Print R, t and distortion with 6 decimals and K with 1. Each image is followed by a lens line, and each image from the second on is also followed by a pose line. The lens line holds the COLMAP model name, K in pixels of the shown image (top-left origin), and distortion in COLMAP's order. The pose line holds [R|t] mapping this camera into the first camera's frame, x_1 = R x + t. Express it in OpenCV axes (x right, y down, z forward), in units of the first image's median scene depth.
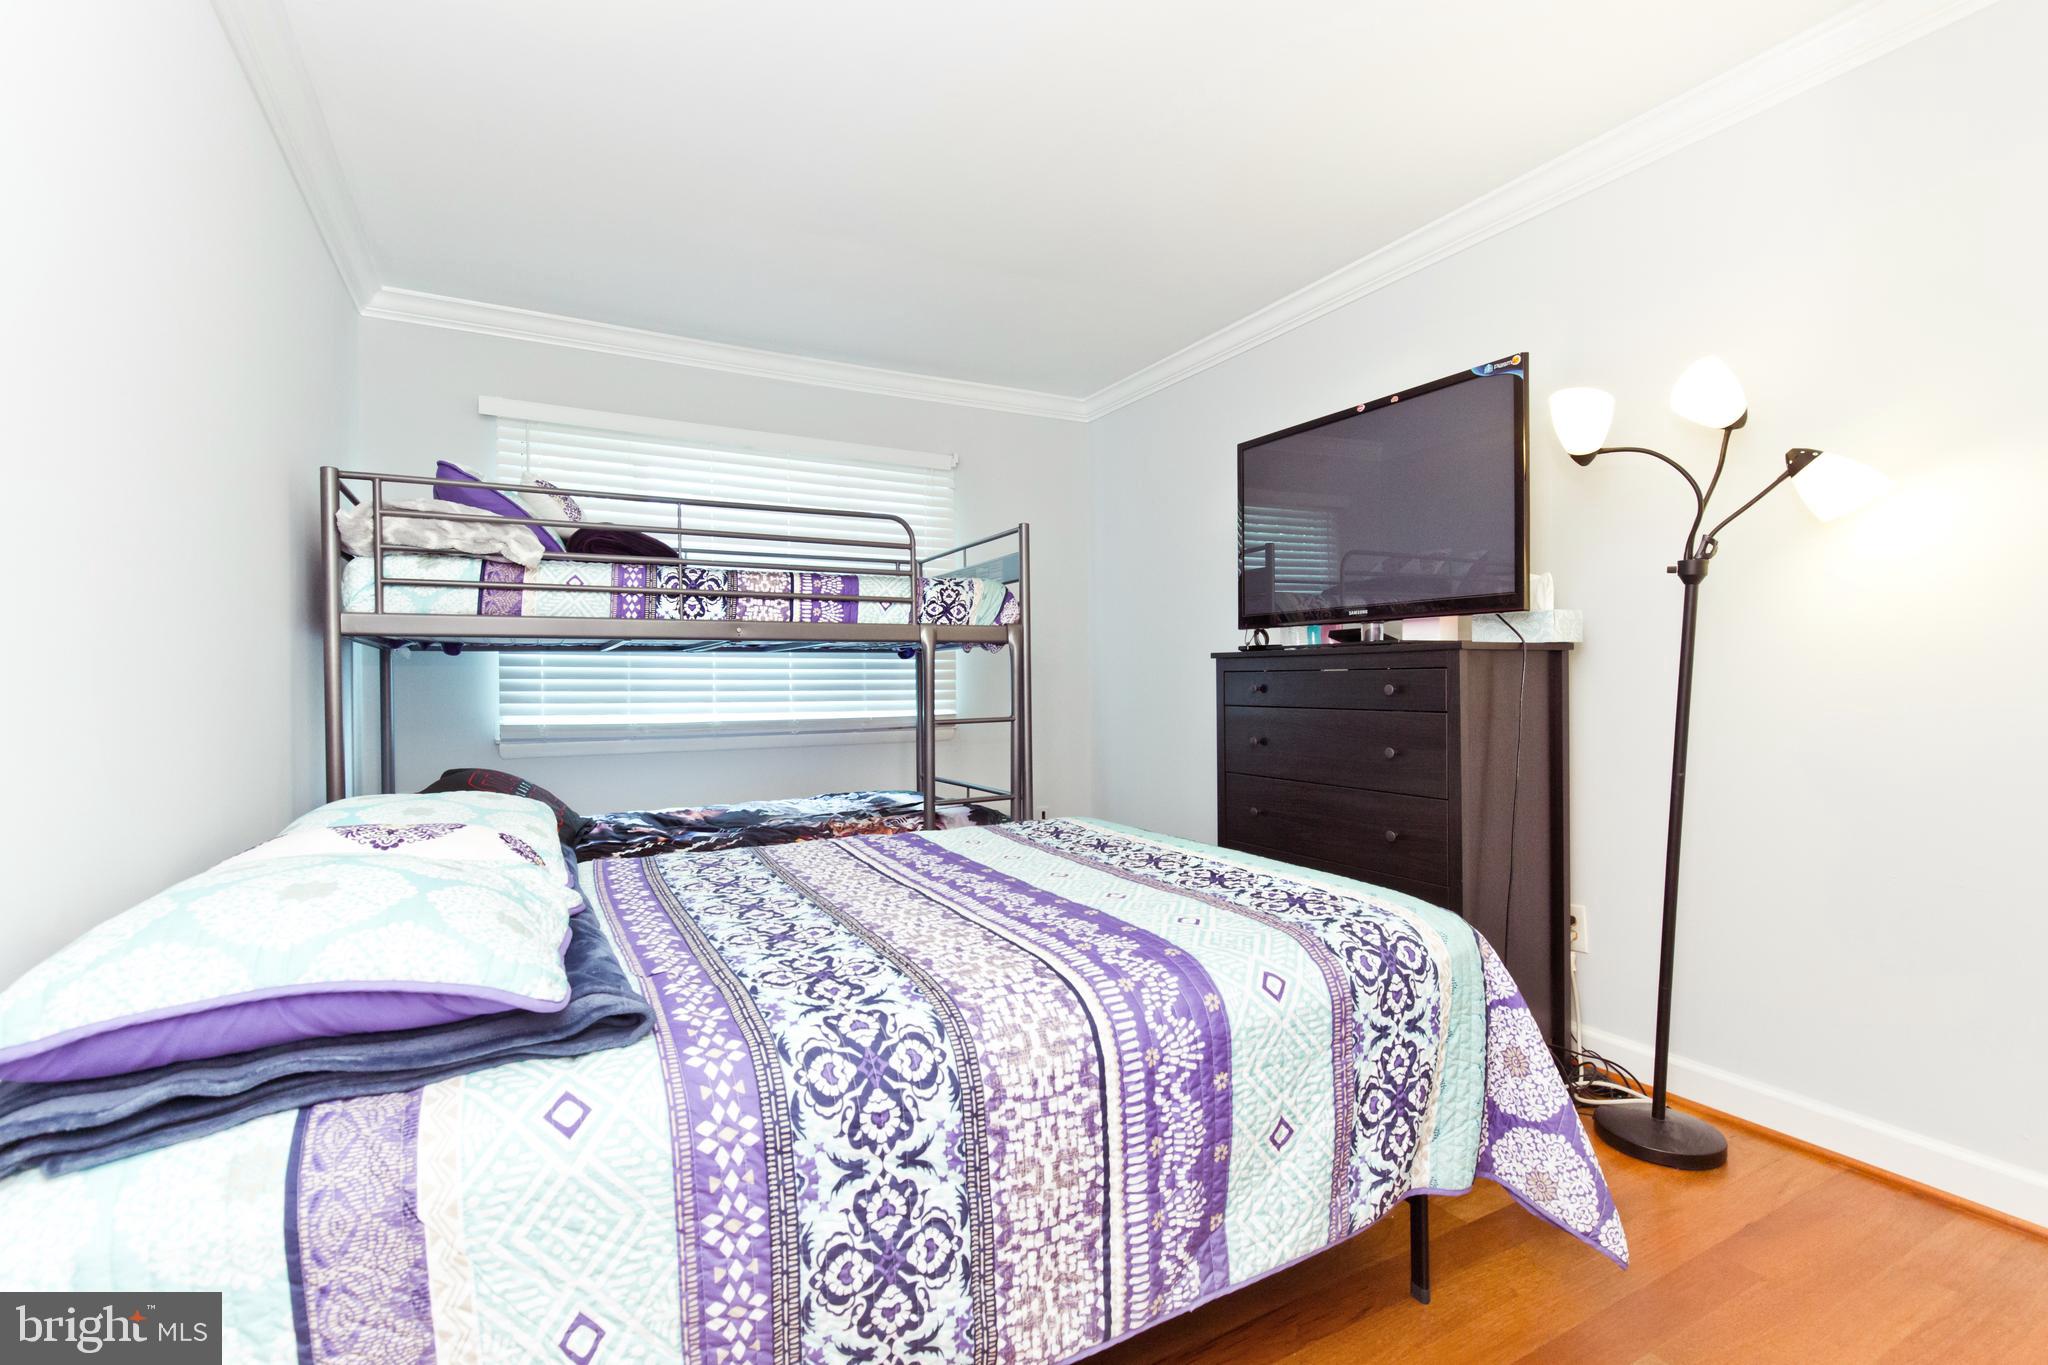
lens RADIAL K [[928.2, 0, 1048.2], [0, 928.2, 686.2], [0, 0, 1]] dist [-0.002038, -0.000550]
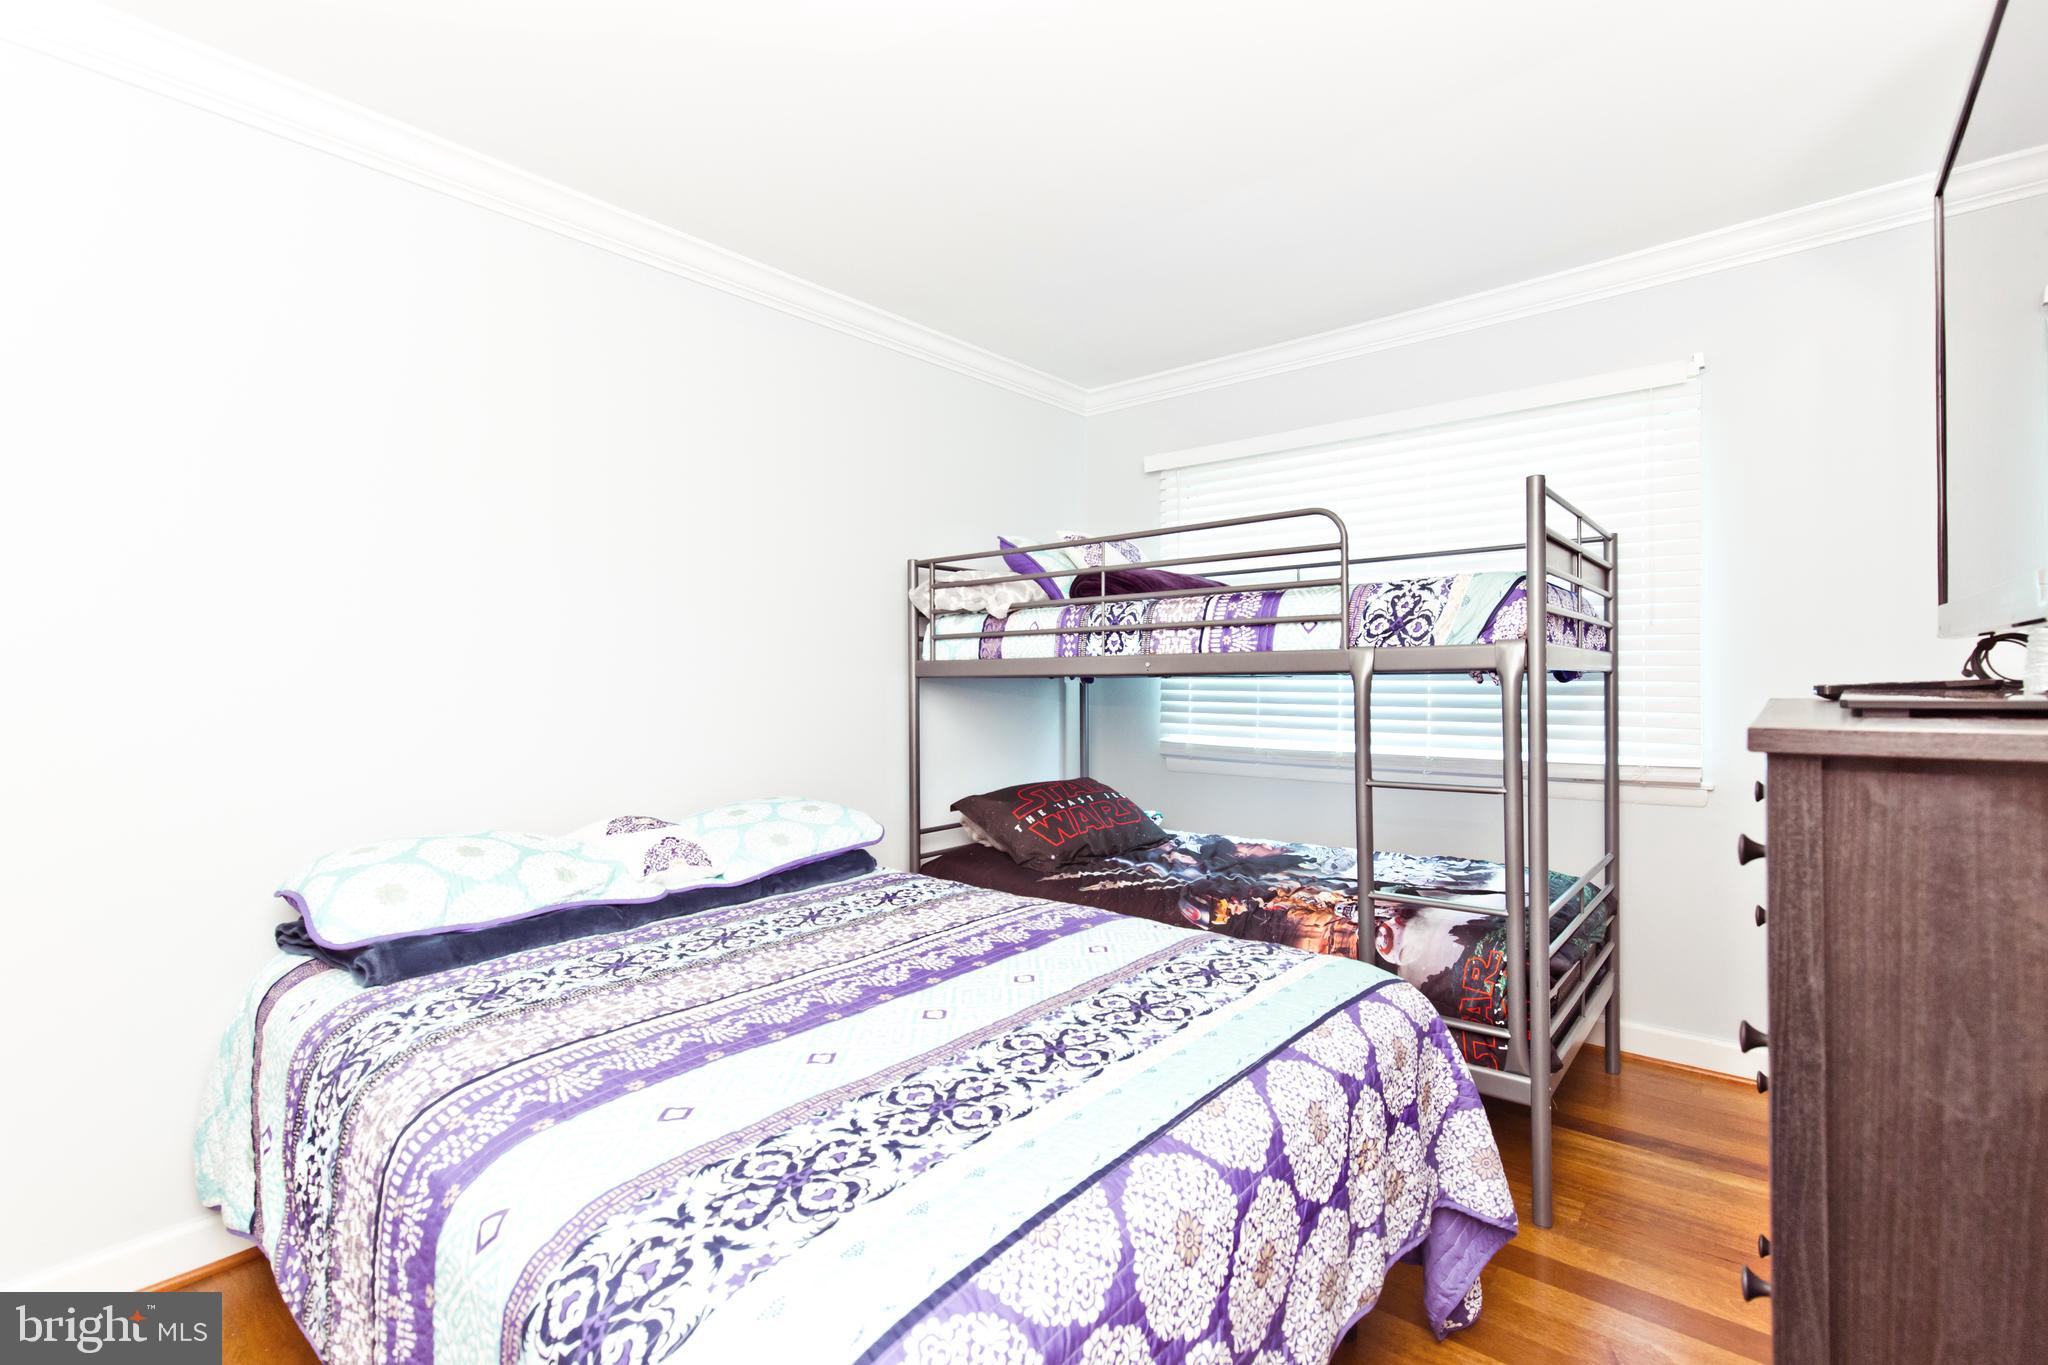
lens RADIAL K [[928.2, 0, 1048.2], [0, 928.2, 686.2], [0, 0, 1]] dist [-0.002038, -0.000550]
pose [[0.358210, 0.014989, -0.933521, 0.500494], [-0.002288, 0.999882, 0.015177, -0.050867], [0.933638, -0.003300, 0.358203, 0.543861]]
